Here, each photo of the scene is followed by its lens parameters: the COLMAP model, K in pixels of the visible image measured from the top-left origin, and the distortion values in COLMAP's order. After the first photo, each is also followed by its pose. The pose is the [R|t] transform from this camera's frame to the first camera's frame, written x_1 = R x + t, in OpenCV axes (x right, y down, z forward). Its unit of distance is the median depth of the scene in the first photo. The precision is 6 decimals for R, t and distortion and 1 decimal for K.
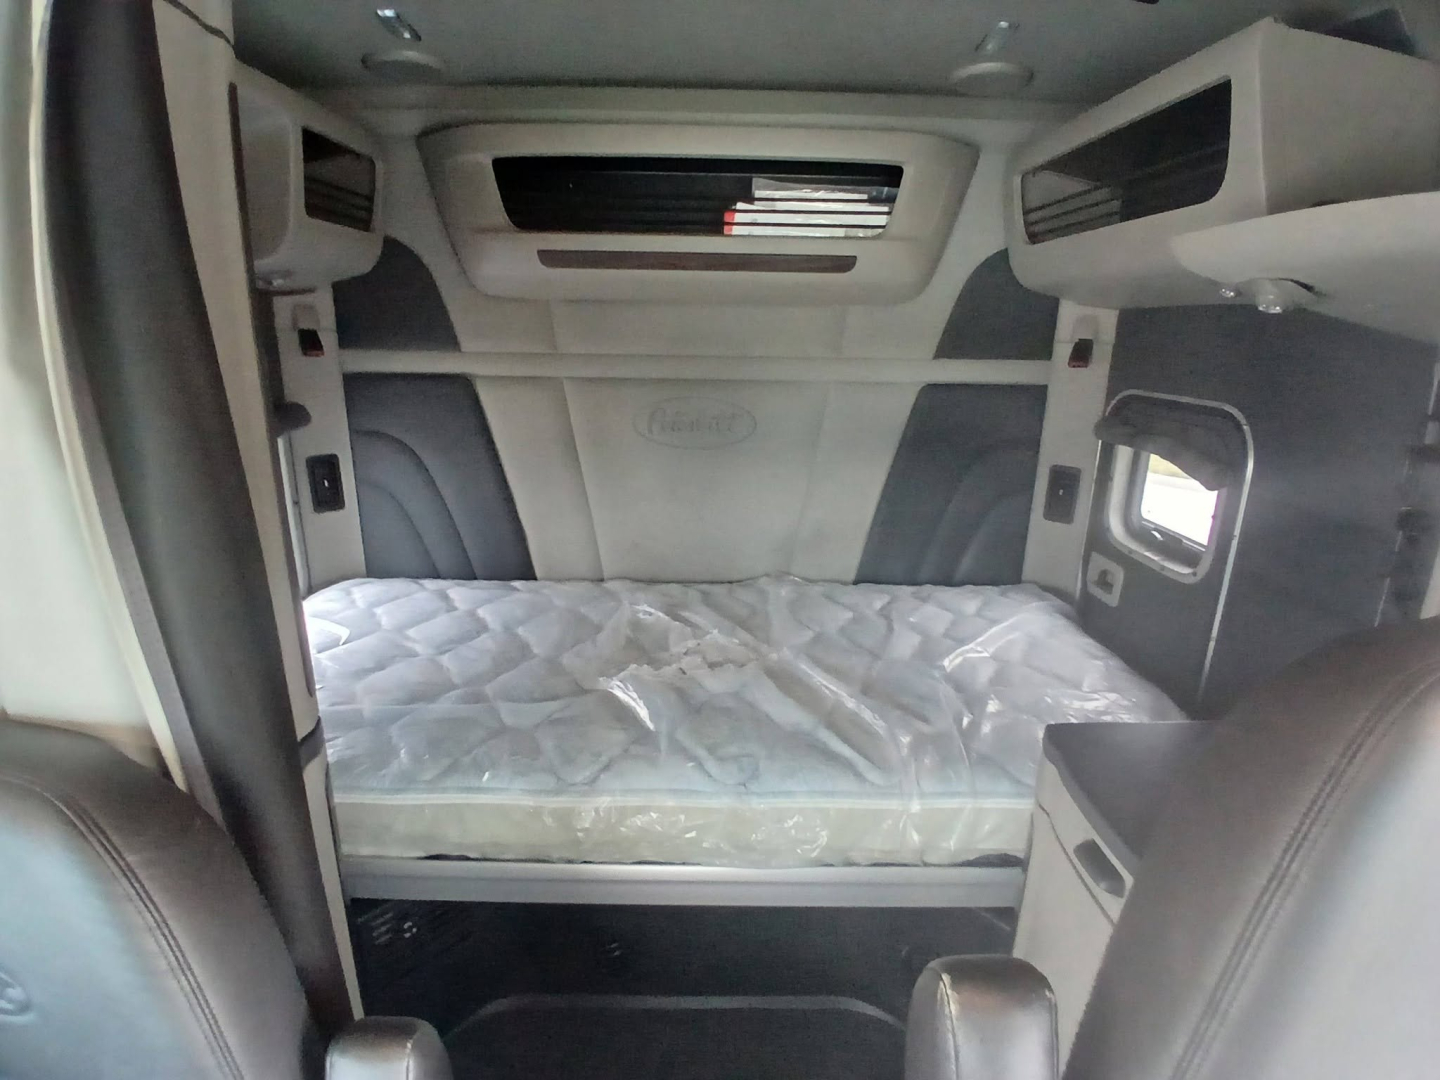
lens RADIAL K [[721.0, 0, 720.3], [0, 721.0, 537.2], [0, 0, 1]] dist [-0.028882, -0.022640]
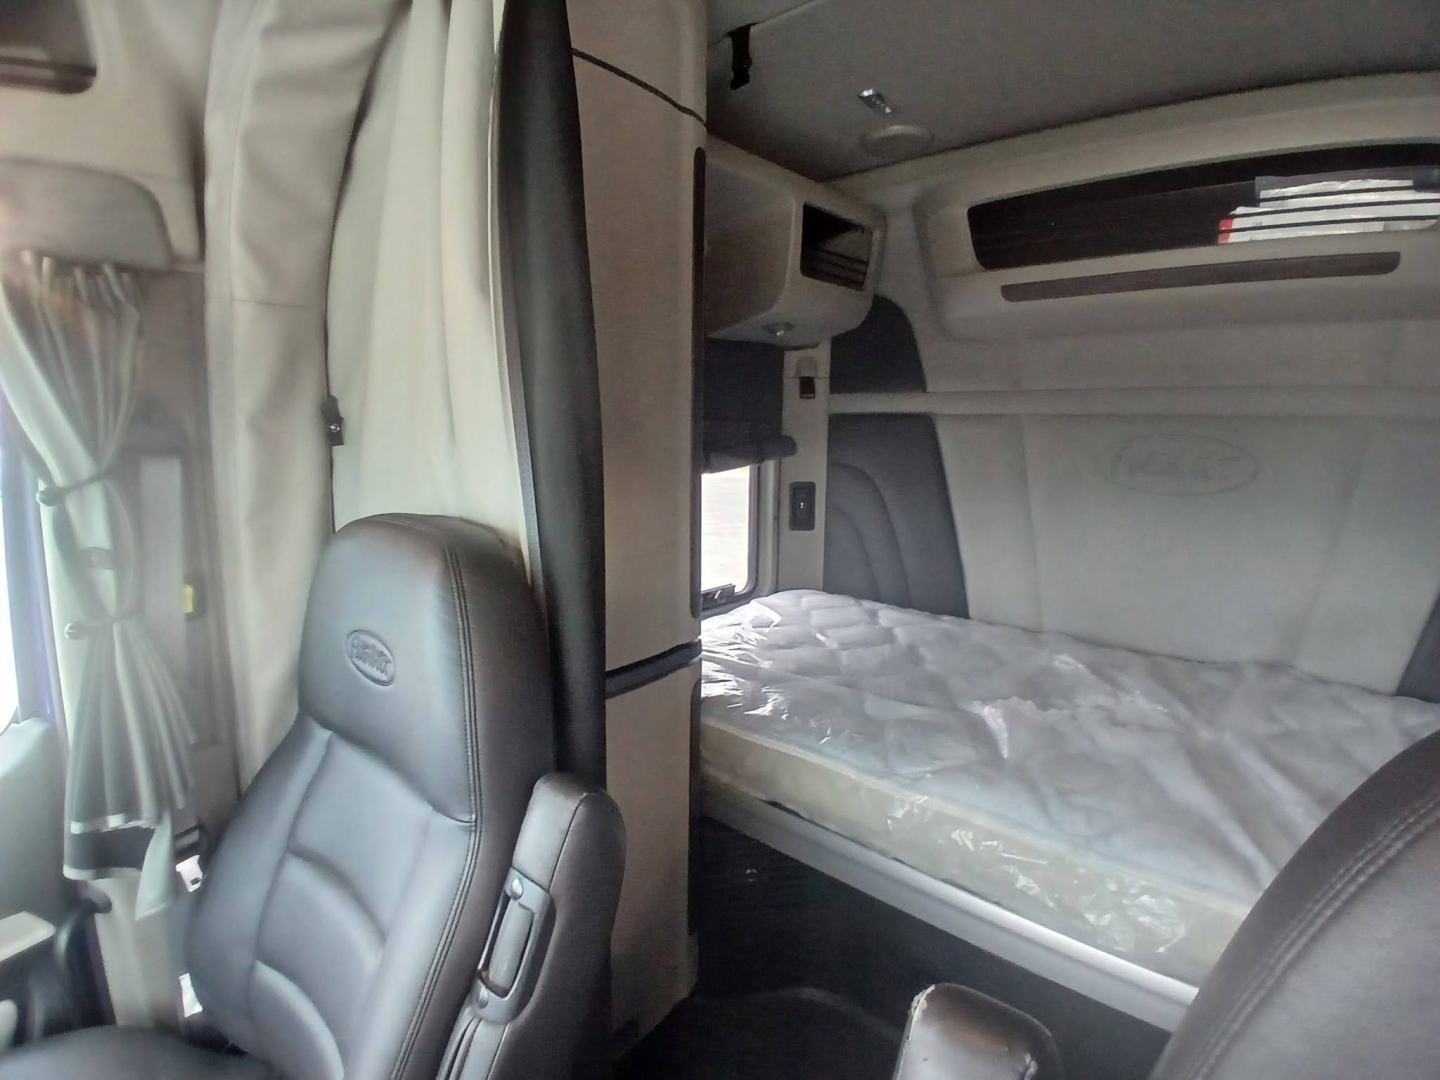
lens RADIAL K [[721.0, 0, 706.6], [0, 721.0, 541.1], [0, 0, 1]] dist [-0.028882, -0.022640]
pose [[0.733619, 0.094987, -0.672890, 0.161116], [-0.179394, 0.982128, -0.056945, 0.092181], [0.655455, 0.162488, 0.737548, 0.033925]]
